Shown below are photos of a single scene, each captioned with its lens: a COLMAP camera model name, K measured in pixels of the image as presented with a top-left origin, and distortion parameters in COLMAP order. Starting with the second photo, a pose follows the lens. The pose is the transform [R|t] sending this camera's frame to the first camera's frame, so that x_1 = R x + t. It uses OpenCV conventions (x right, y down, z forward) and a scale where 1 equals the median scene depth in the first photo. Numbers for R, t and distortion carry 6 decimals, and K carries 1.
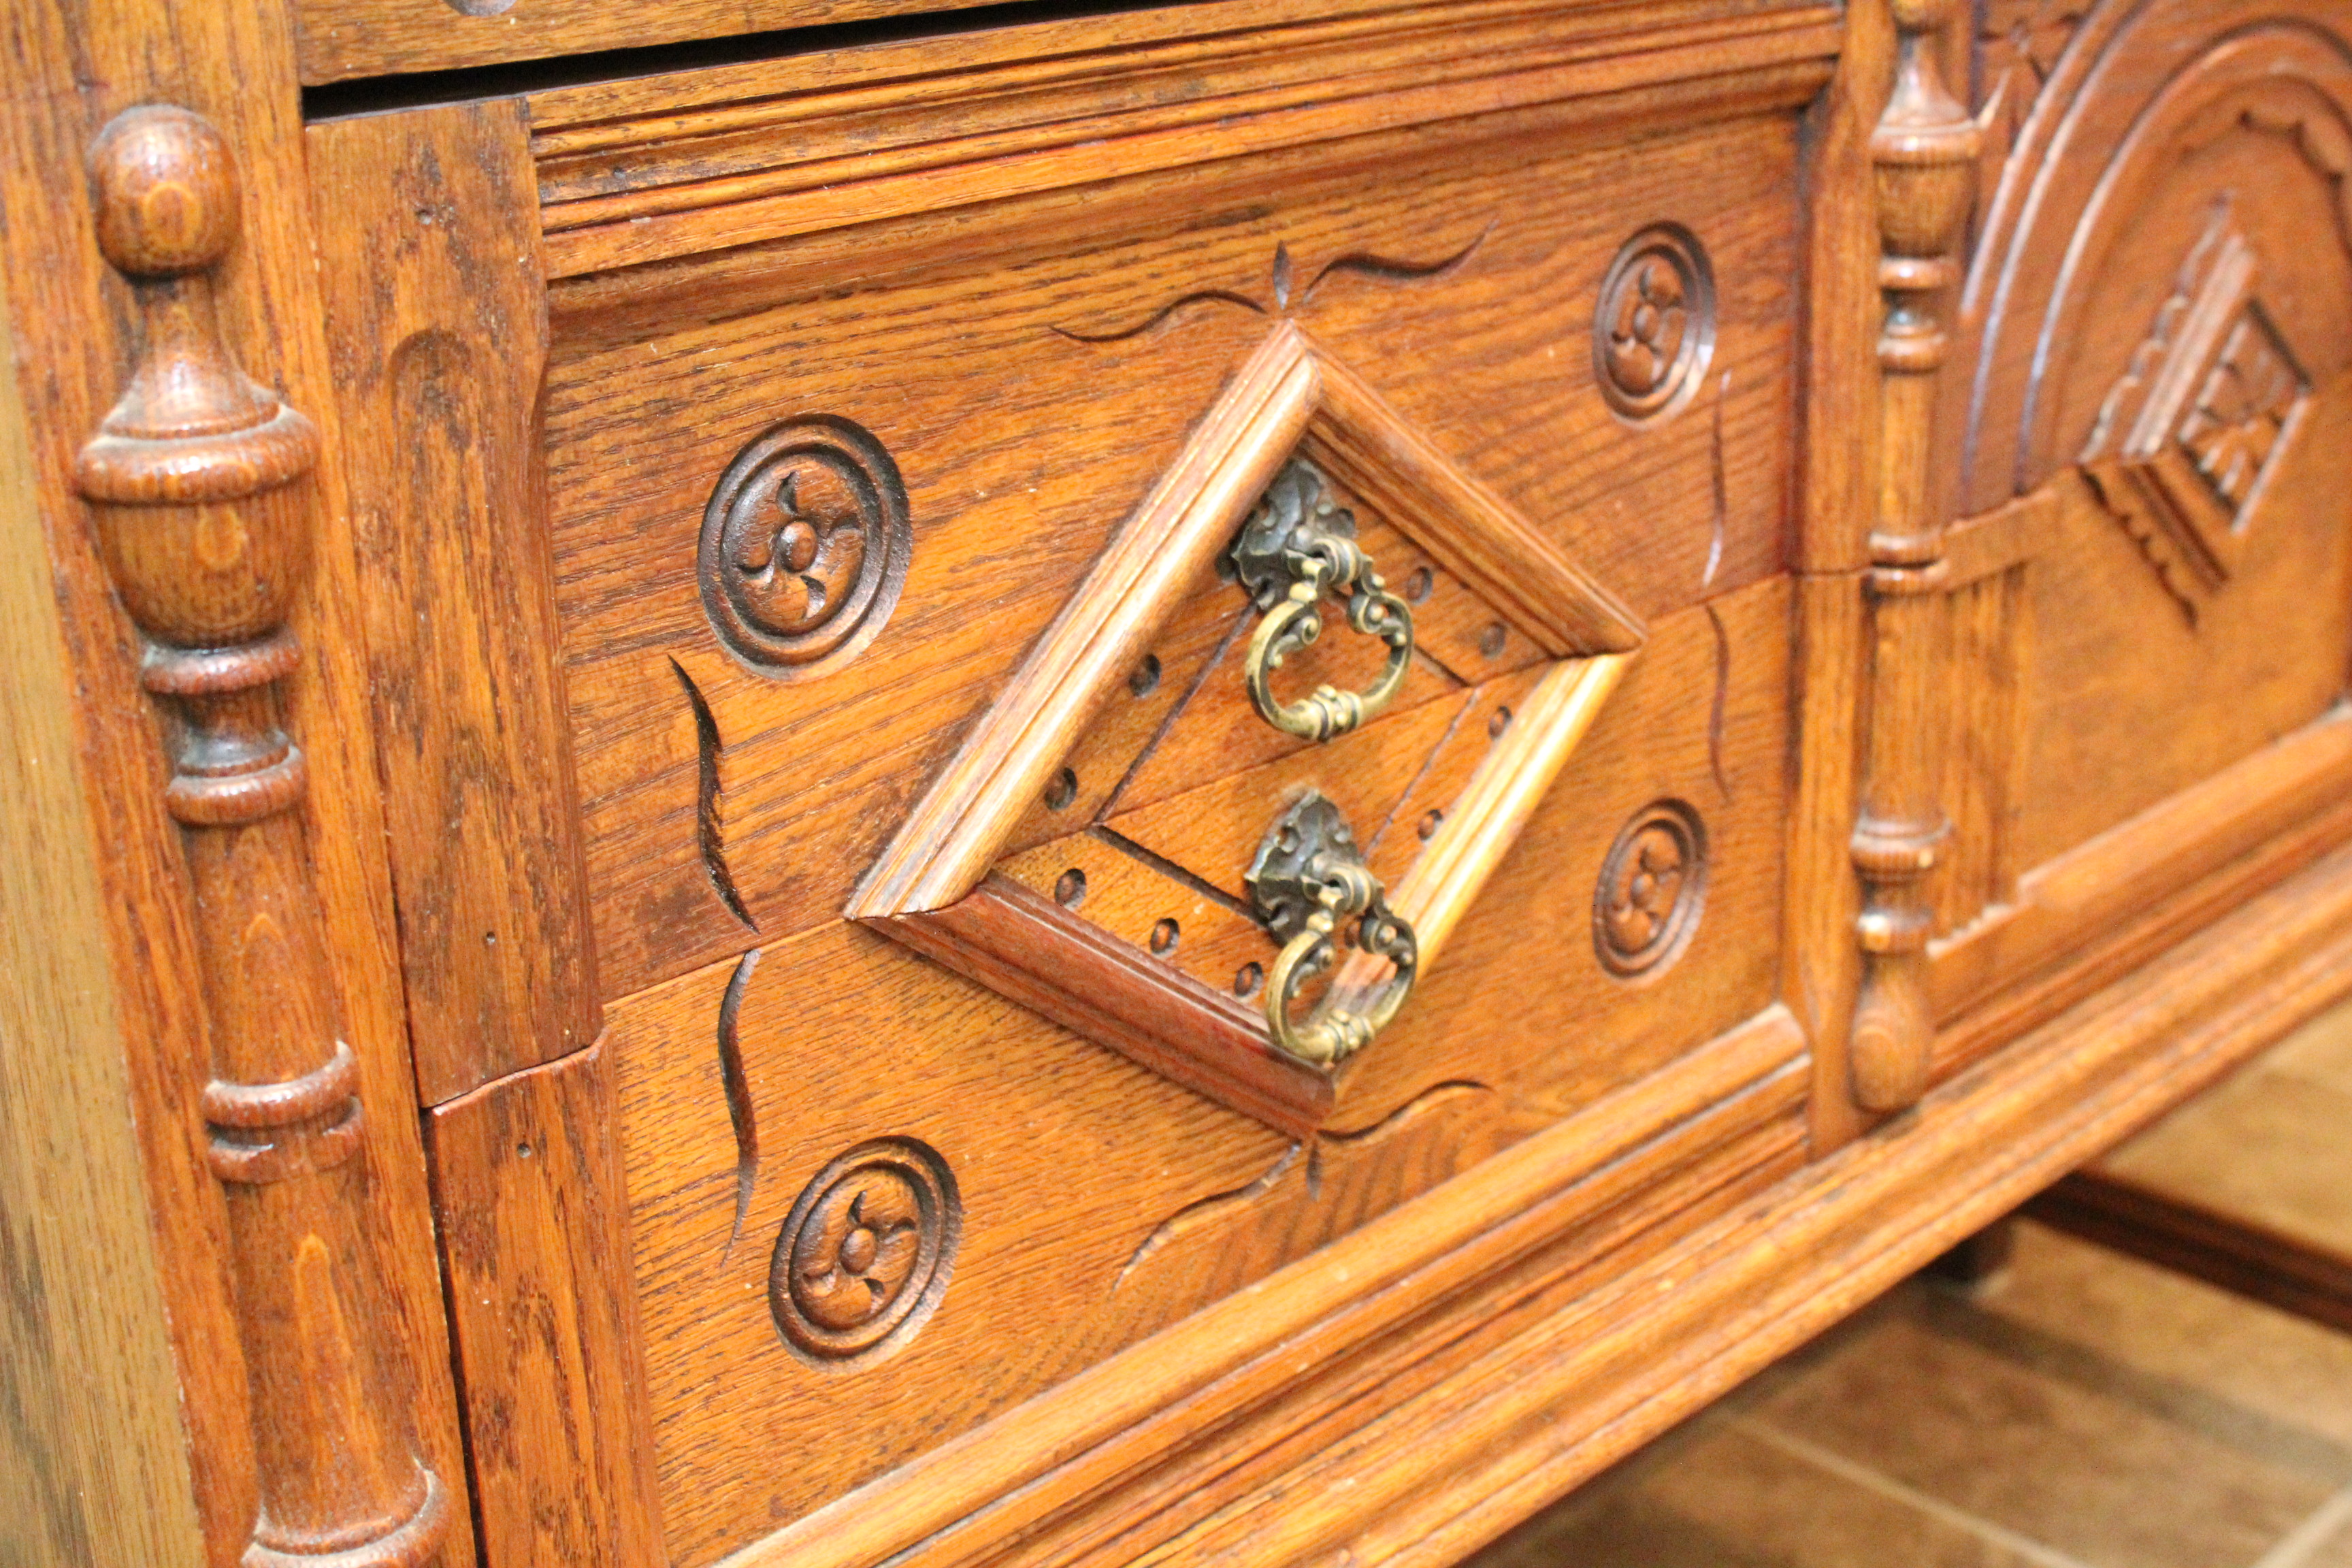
lens RADIAL K [[3061.4, 0, 1176.0], [0, 3061.4, 784.0], [0, 0, 1]] dist [-0.065431, 0.079411]
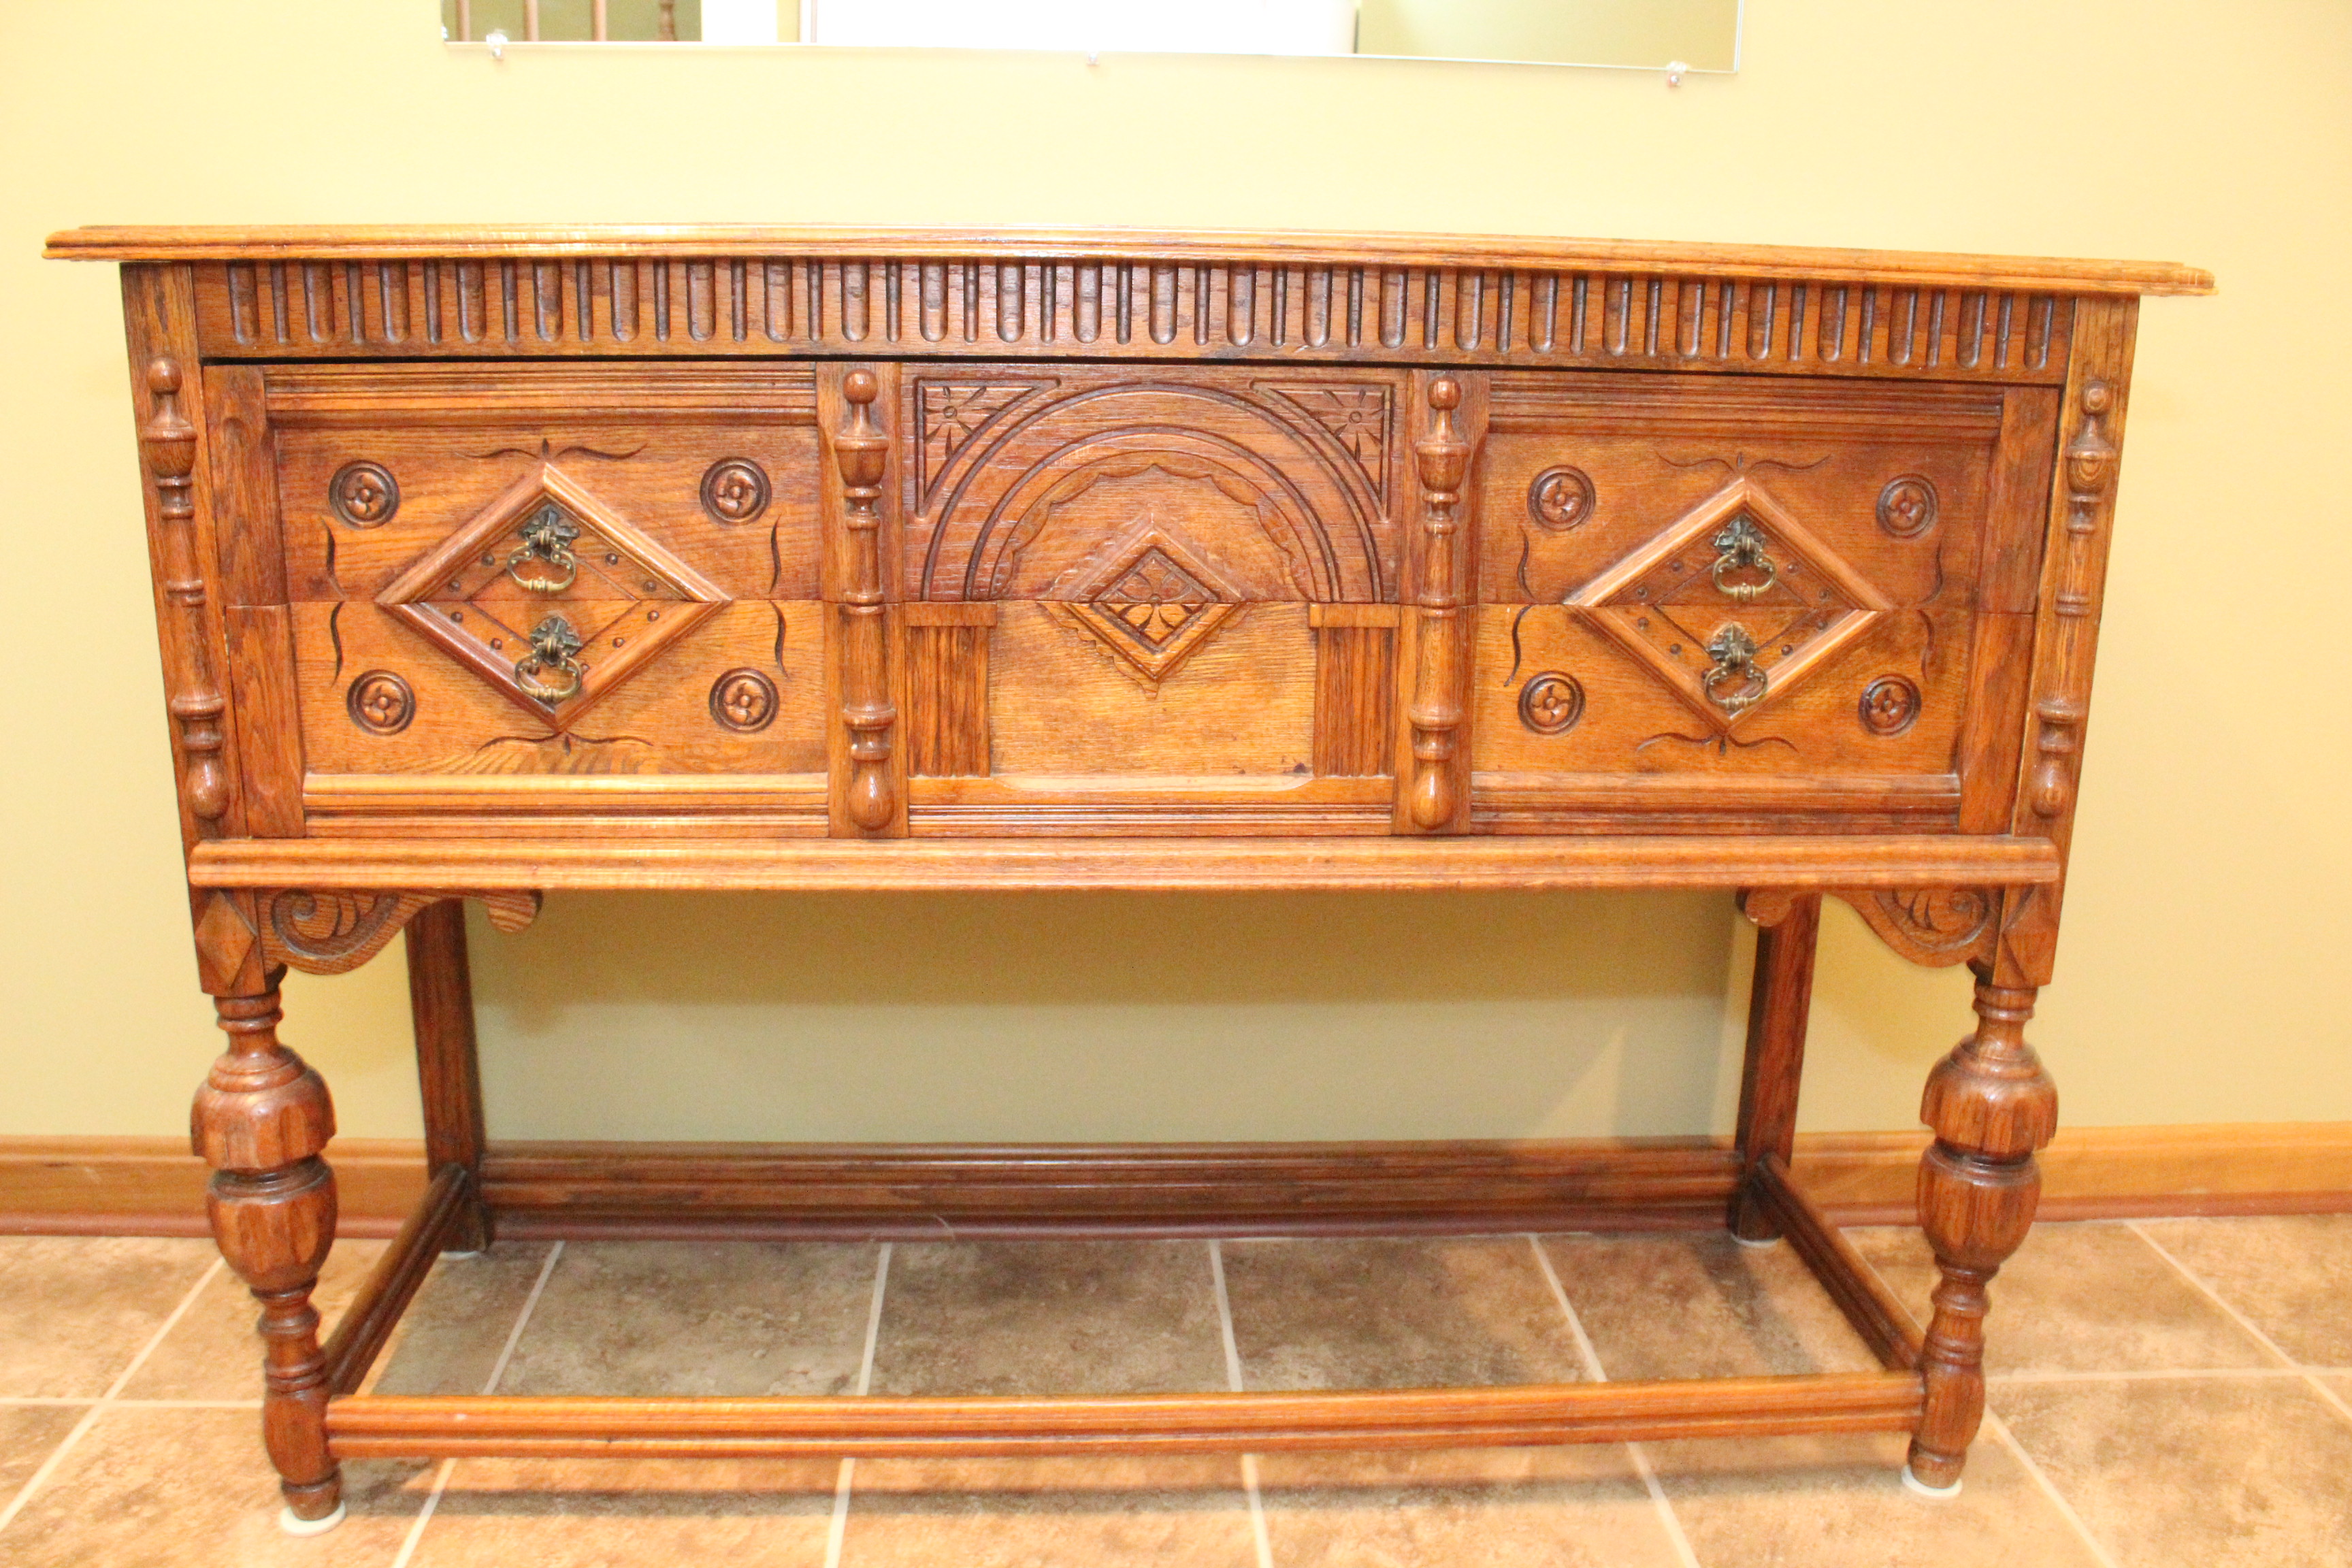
lens RADIAL K [[1934.7, 0, 1176.0], [0, 1934.7, 784.0], [0, 0, 1]] dist [-0.172048, 0.140199]
pose [[0.754684, 0.201575, -0.624355, 2.158039], [-0.254946, 0.966947, 0.004018, 0.000853], [0.604528, 0.156145, 0.781130, -0.138421]]
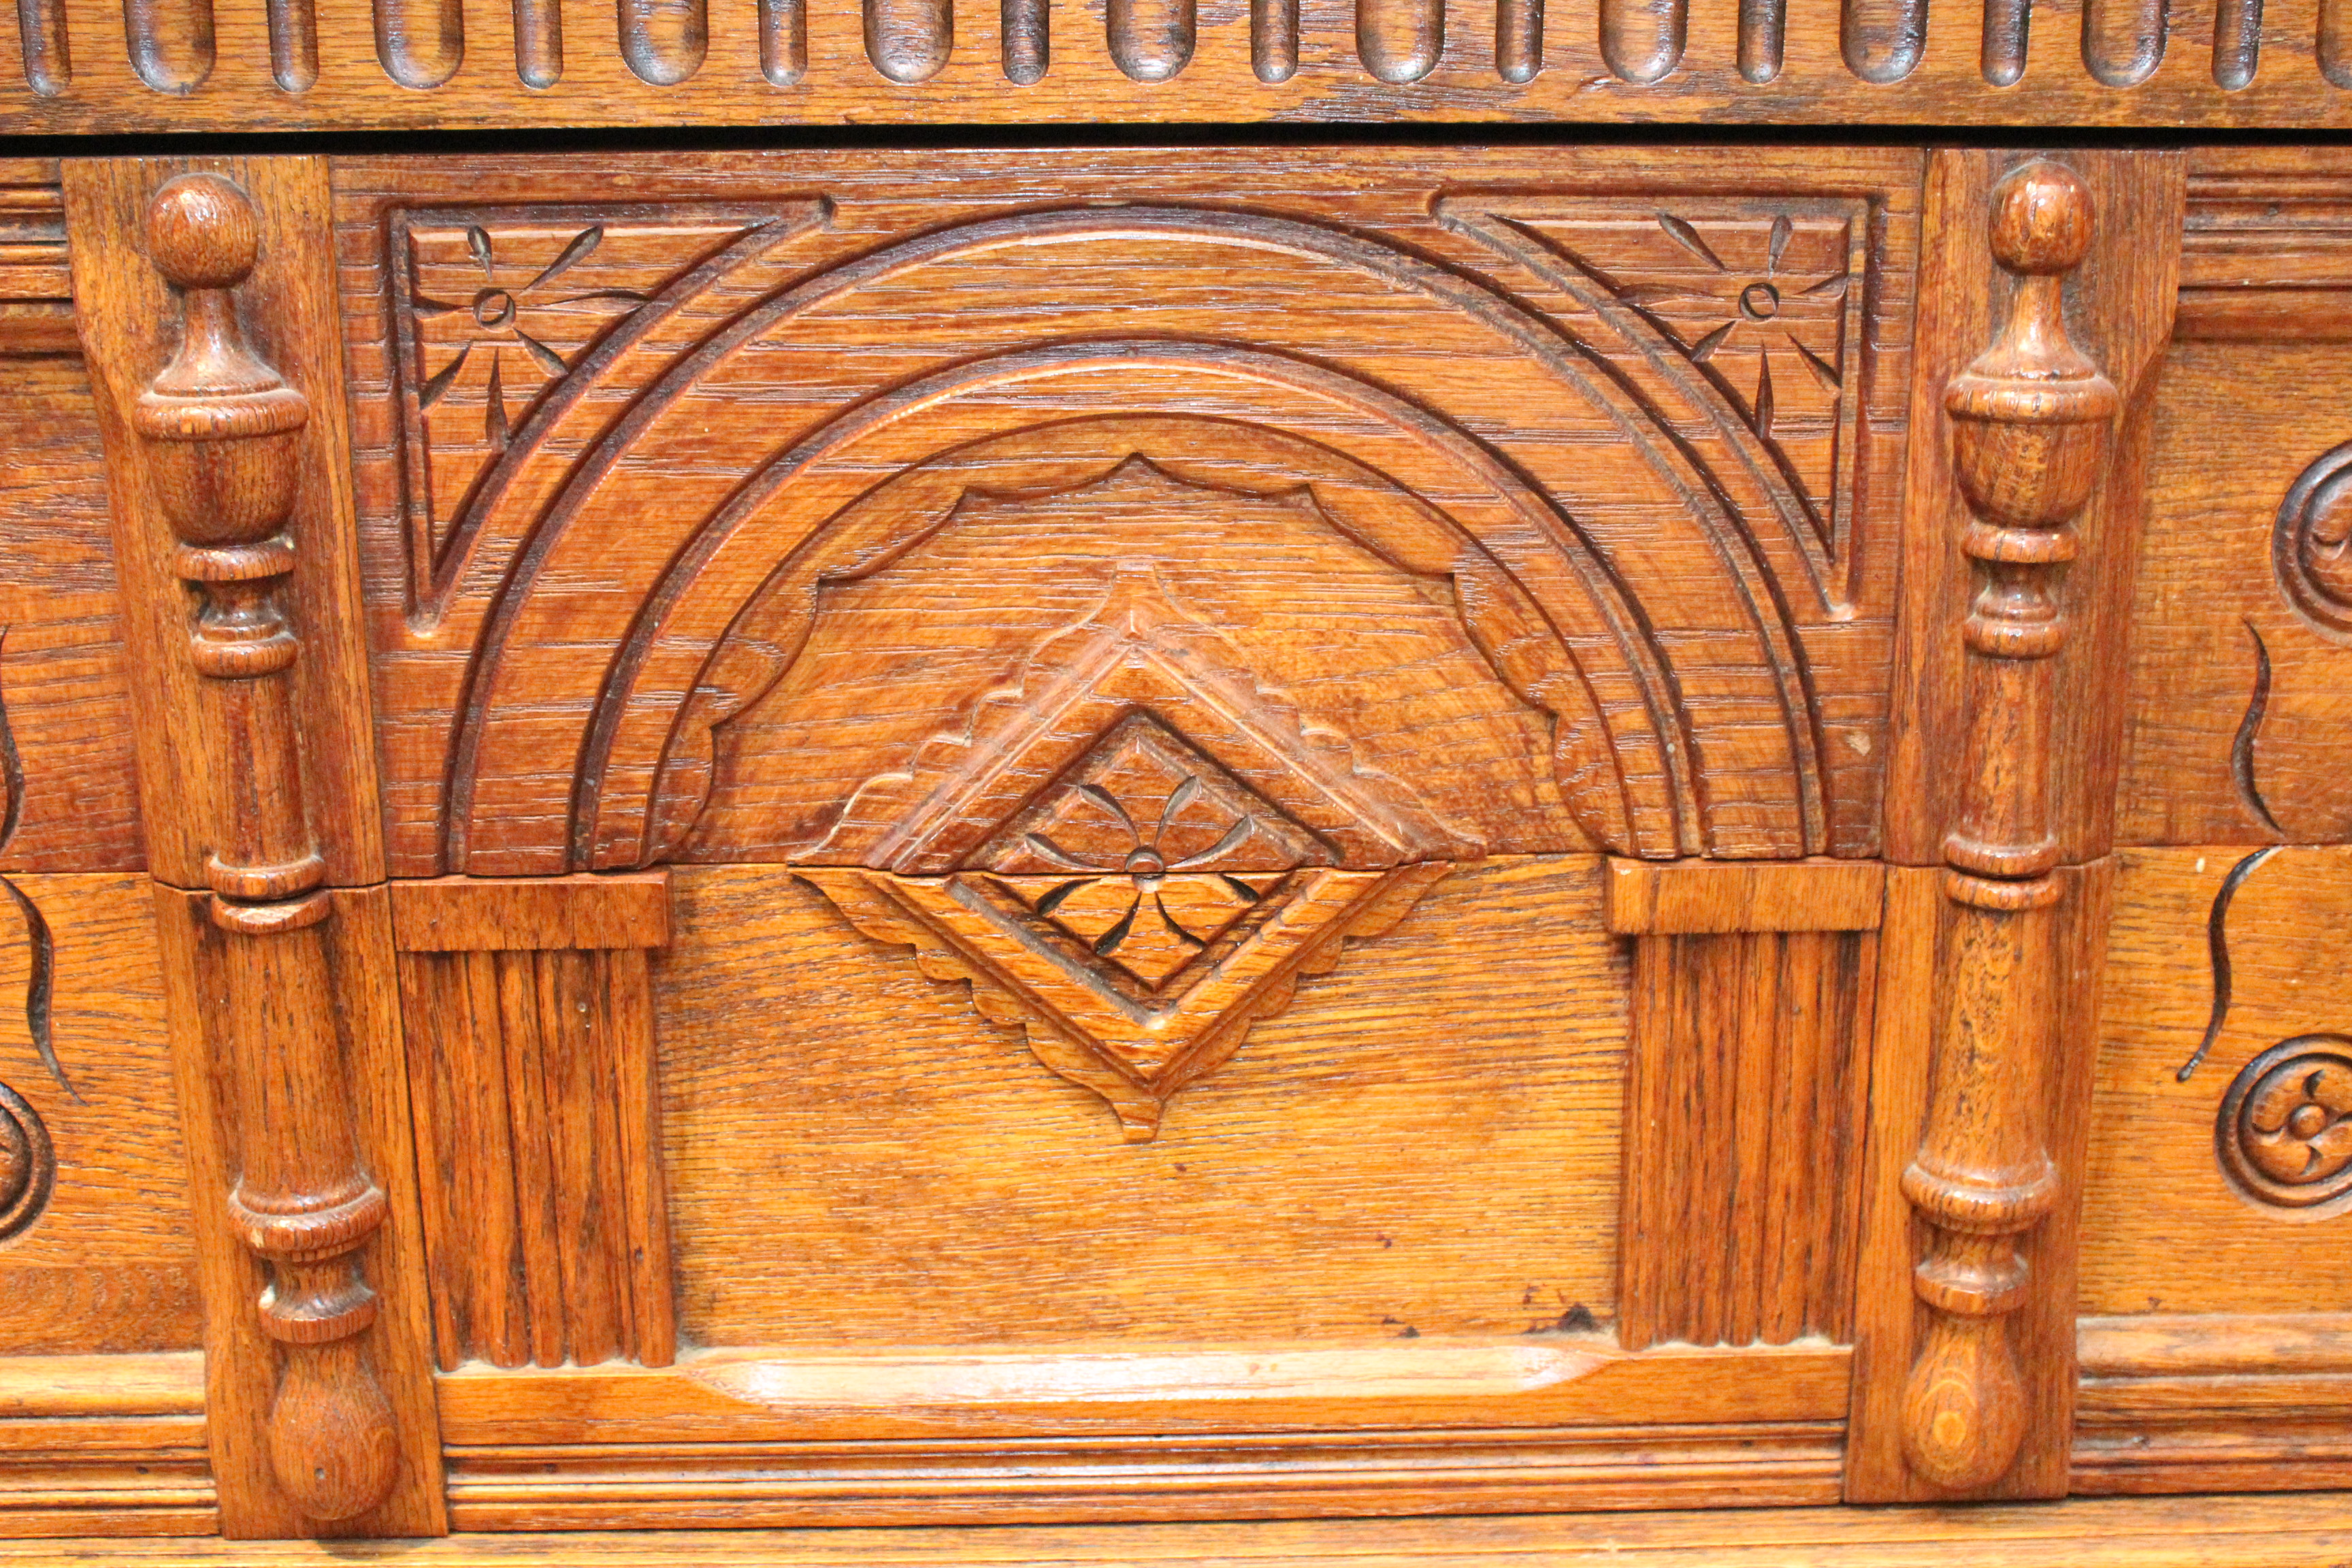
lens RADIAL K [[2764.5, 0, 1176.0], [0, 2764.5, 784.0], [0, 0, 1]] dist [-0.108427, 0.136192]
pose [[0.732110, 0.214374, -0.646575, 1.329268], [-0.245074, 0.968523, 0.043622, -0.288715], [0.635573, 0.126522, 0.761603, 0.825277]]
